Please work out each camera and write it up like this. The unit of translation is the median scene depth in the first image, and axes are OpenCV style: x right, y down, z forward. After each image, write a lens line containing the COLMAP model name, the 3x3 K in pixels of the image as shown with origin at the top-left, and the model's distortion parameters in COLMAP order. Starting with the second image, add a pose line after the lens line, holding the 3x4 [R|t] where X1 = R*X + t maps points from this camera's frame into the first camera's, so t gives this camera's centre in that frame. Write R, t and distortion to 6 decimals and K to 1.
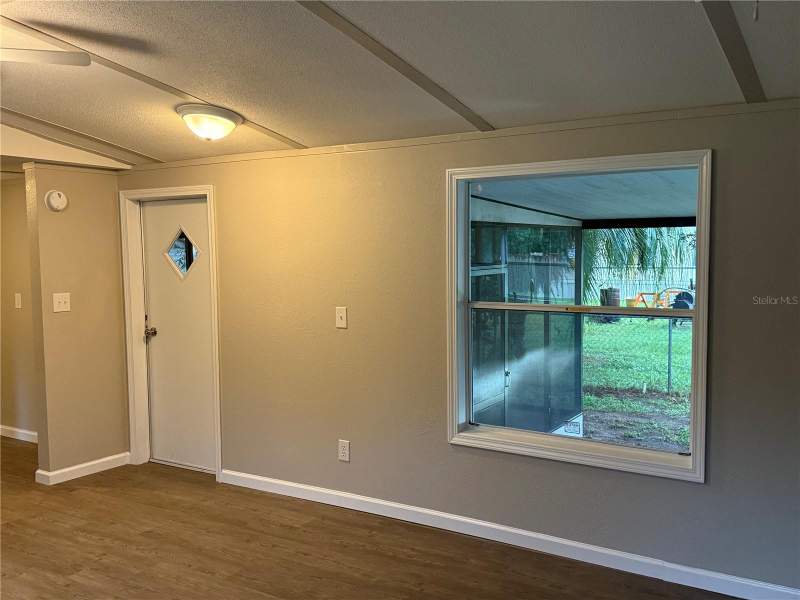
lens RADIAL K [[736.1, 0, 400.0], [0, 736.1, 300.0], [0, 0, 1]] dist [0.012062, 0.021596]
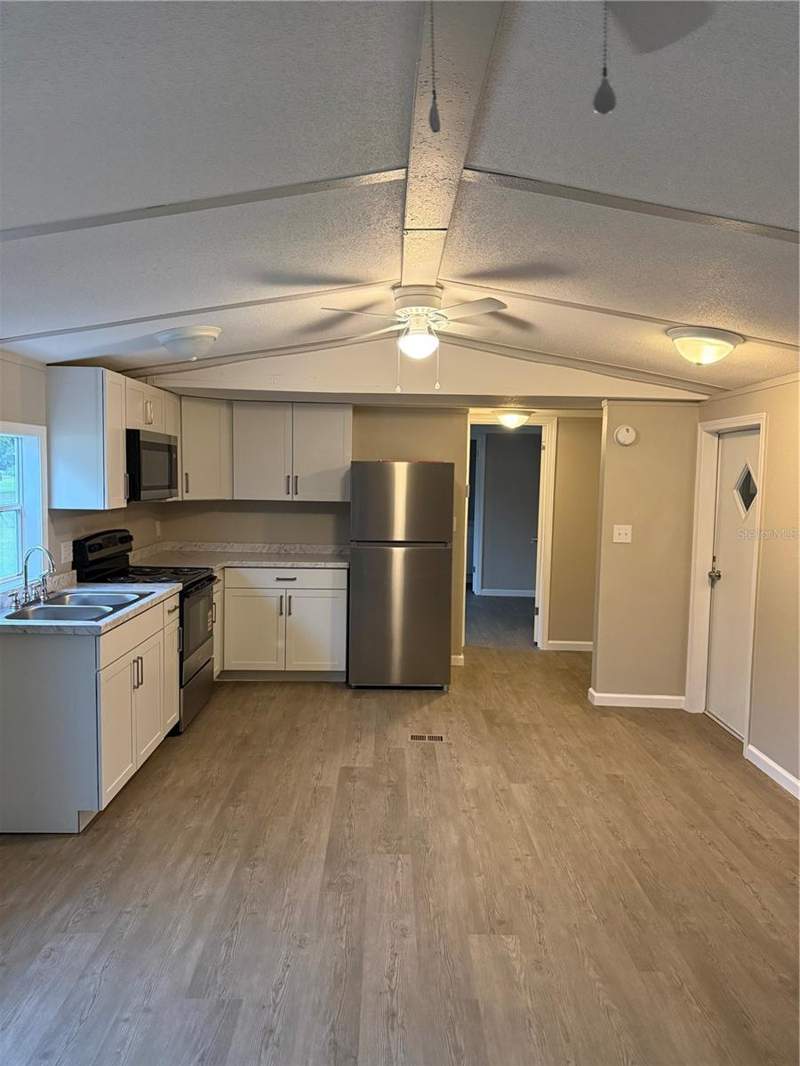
lens RADIAL K [[746.2, 0, 400.0], [0, 746.2, 533.0], [0, 0, 1]] dist [0.000449, -0.001851]
pose [[0.548290, 0.089809, -0.831452, 0.244849], [-0.087188, 0.994938, 0.049972, -0.023948], [0.831731, 0.045094, 0.553345, 0.172513]]
